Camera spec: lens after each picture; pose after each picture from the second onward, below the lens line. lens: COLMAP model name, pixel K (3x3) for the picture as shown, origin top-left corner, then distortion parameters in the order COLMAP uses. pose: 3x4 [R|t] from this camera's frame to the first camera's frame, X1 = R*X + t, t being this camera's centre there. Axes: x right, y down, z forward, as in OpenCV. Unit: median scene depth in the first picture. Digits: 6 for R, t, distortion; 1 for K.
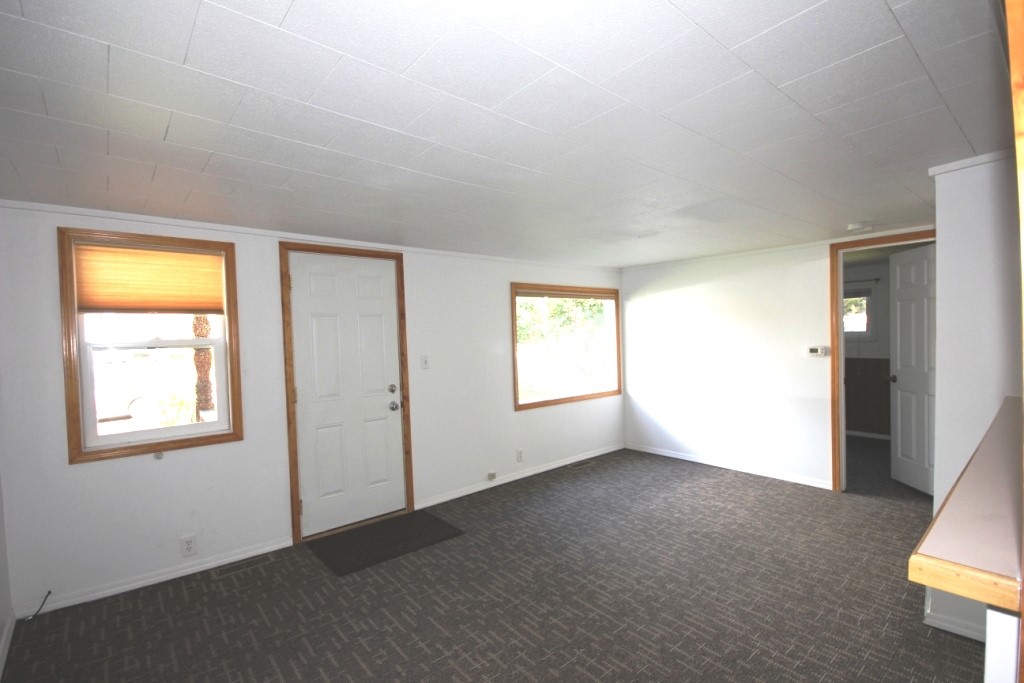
lens RADIAL K [[471.8, 0, 510.5], [0, 471.8, 346.8], [0, 0, 1]] dist [-0.001377, 0.001016]
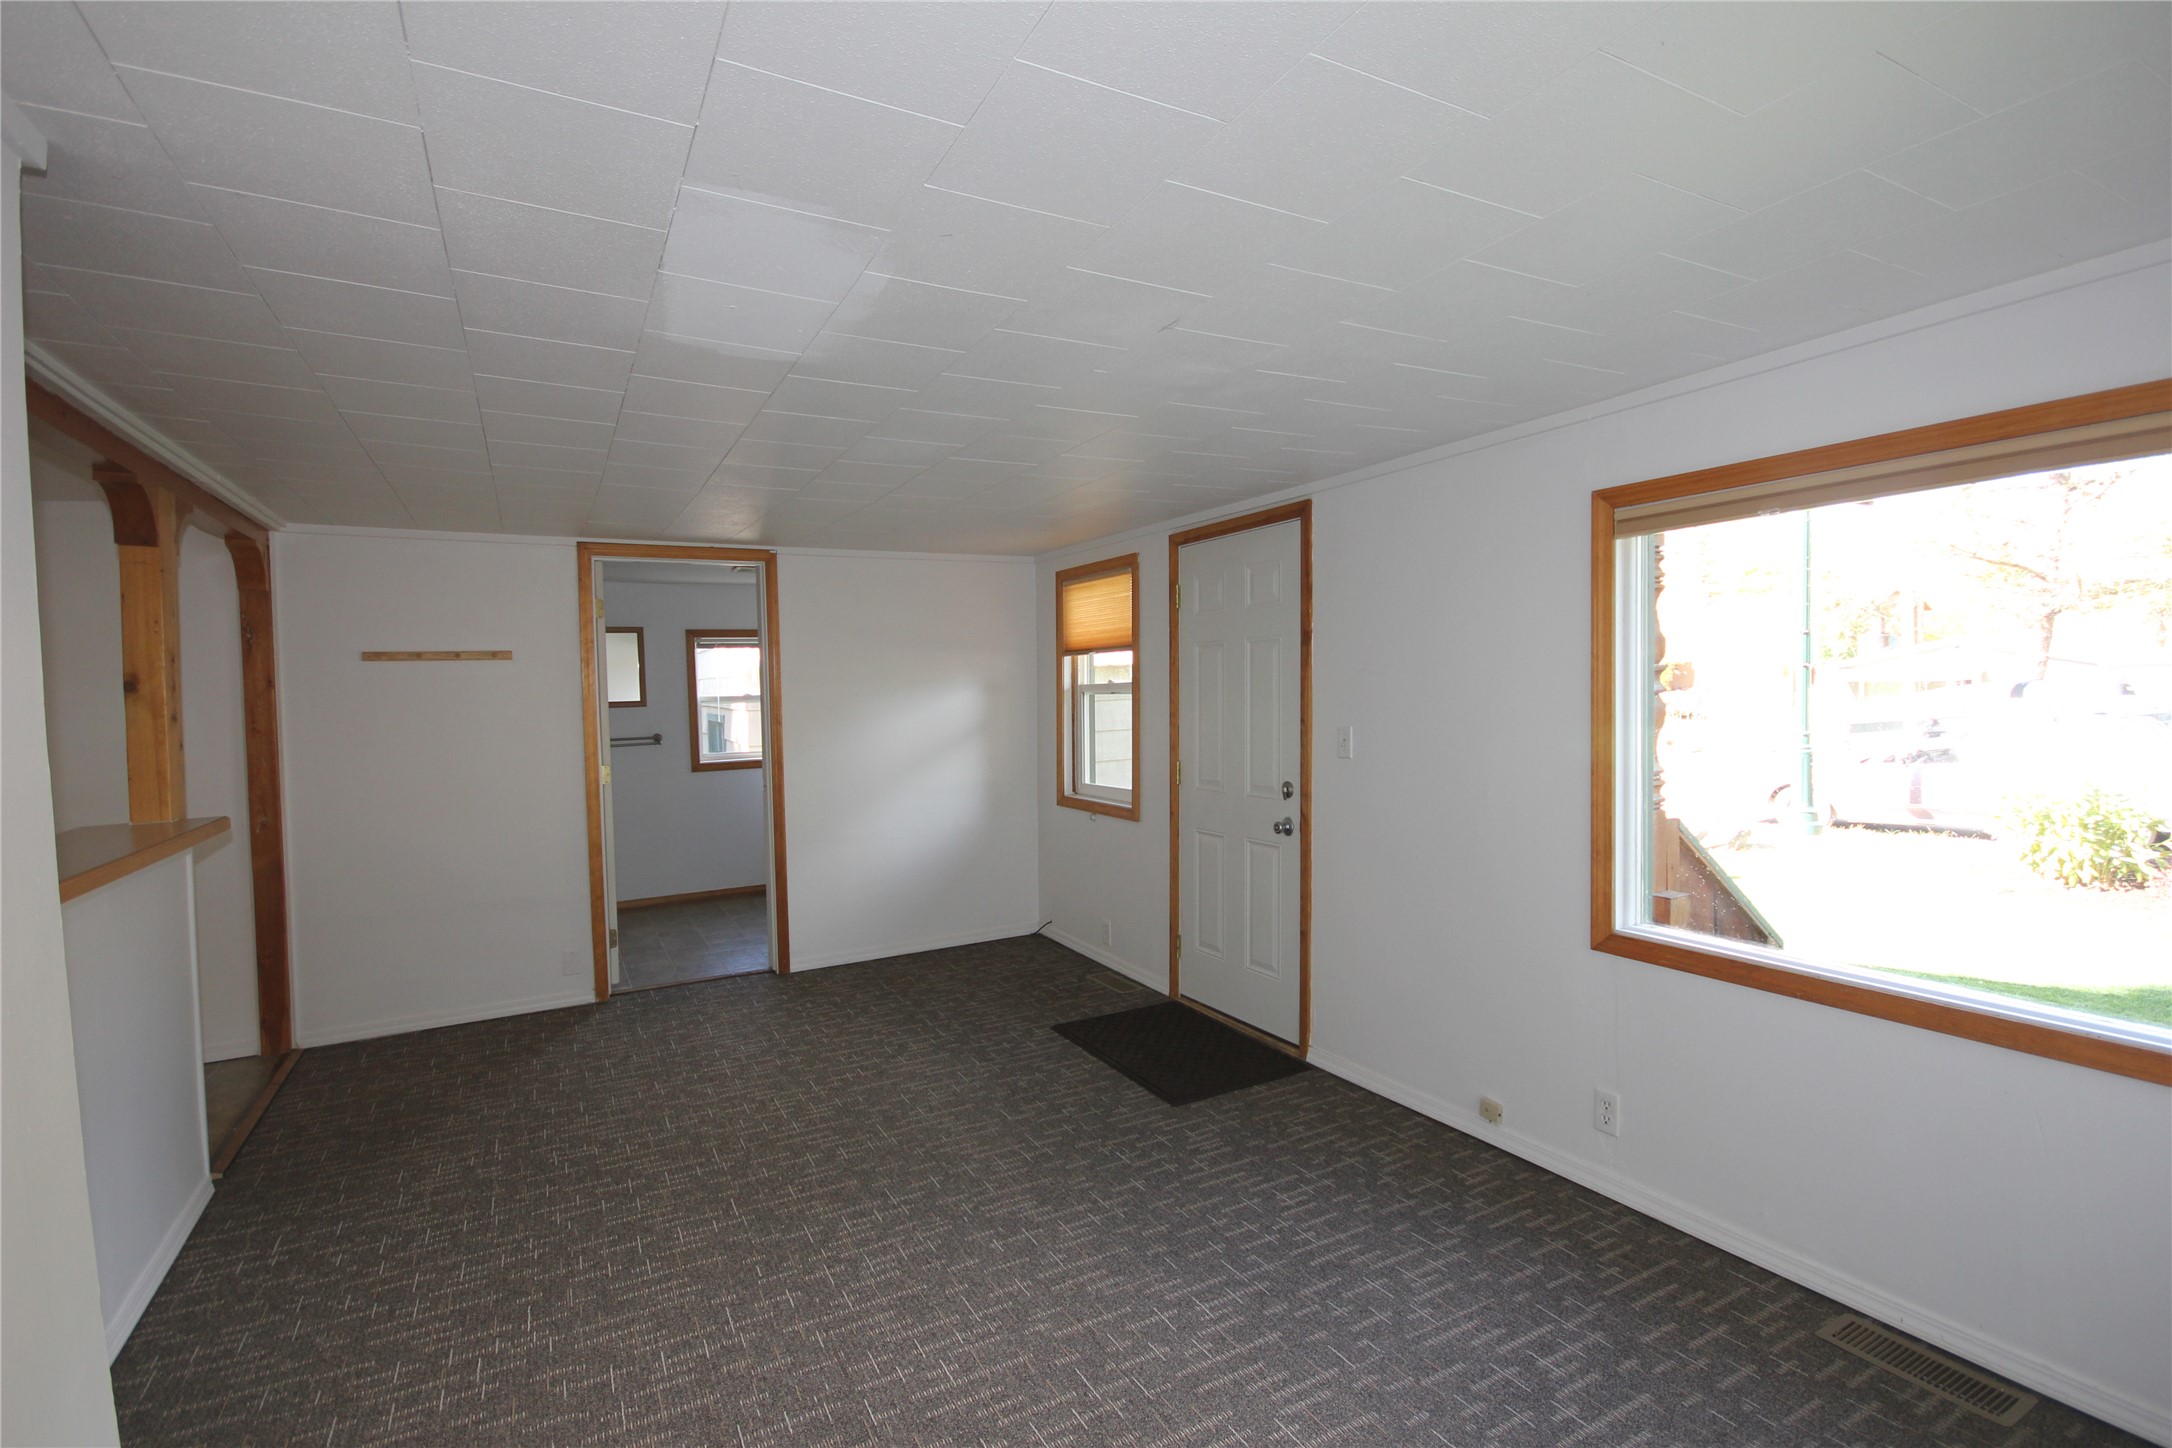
lens RADIAL K [[1000.7, 0, 1082.7], [0, 1000.7, 735.2], [0, 0, 1]] dist [-0.001377, 0.001016]
pose [[-0.196301, 0.075378, -0.977642, 0.968950], [0.000470, 0.997048, 0.076780, -0.056258], [0.980544, 0.014612, -0.195757, 1.224199]]
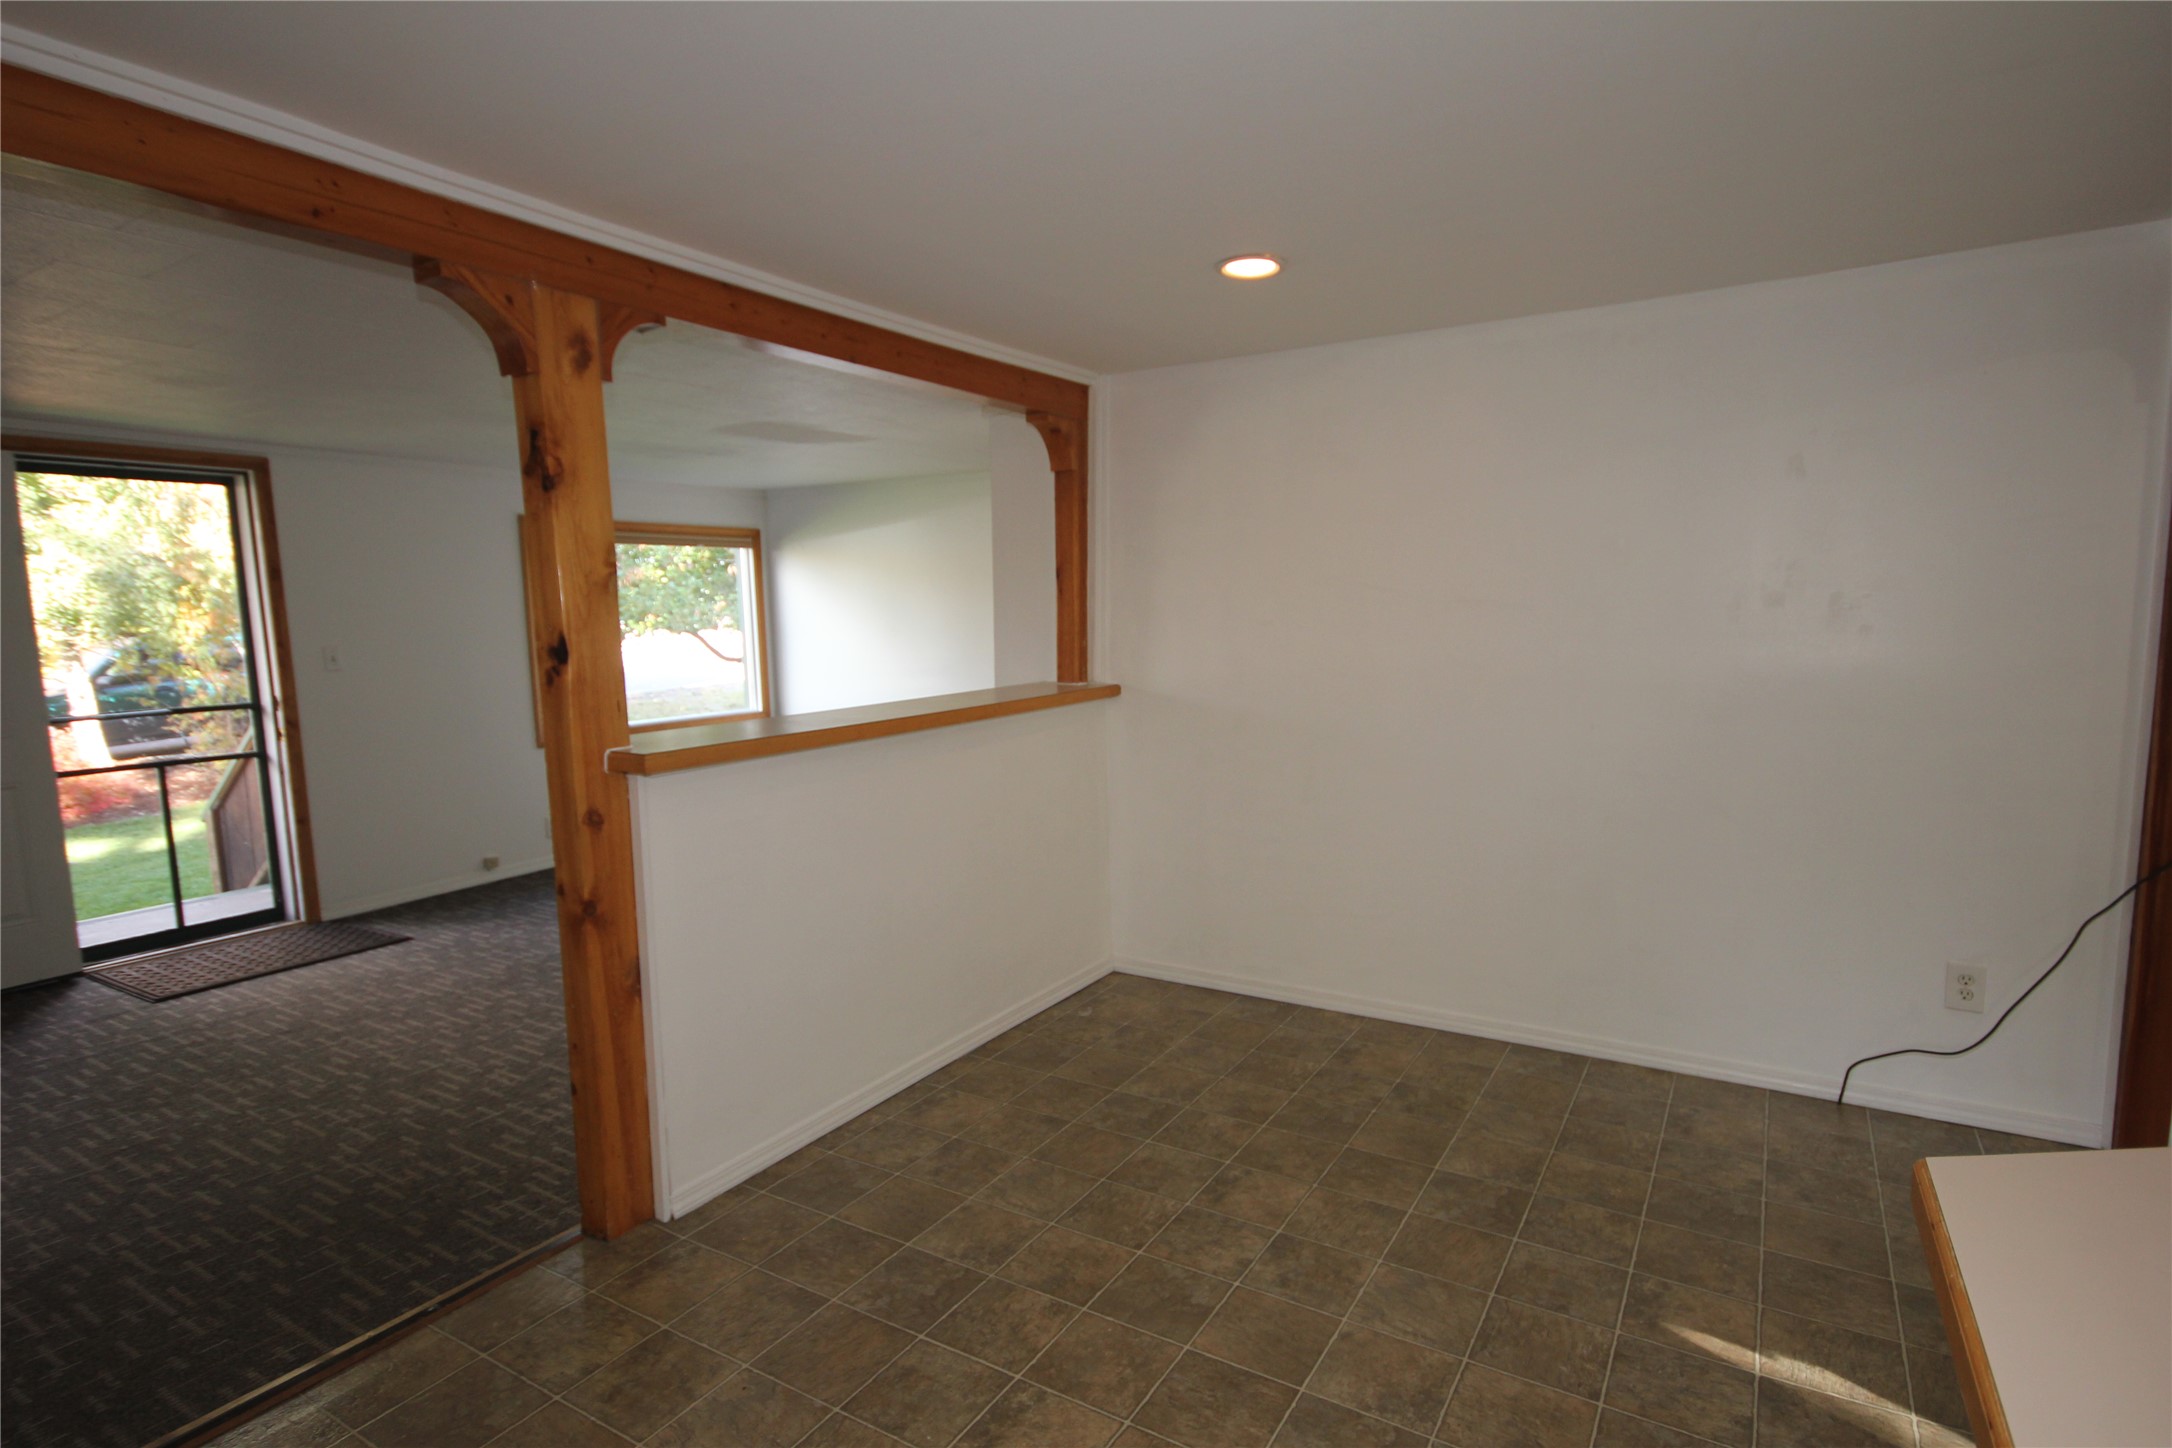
lens RADIAL K [[1149.1, 0, 1087.5], [0, 1149.1, 643.6], [0, 0, 1]] dist [0.001570, 0.000220]
pose [[0.948213, -0.003118, 0.317619, 0.285028], [0.003273, 0.999995, 0.000044, 0.025066], [-0.317618, 0.000998, 0.948218, -0.733078]]
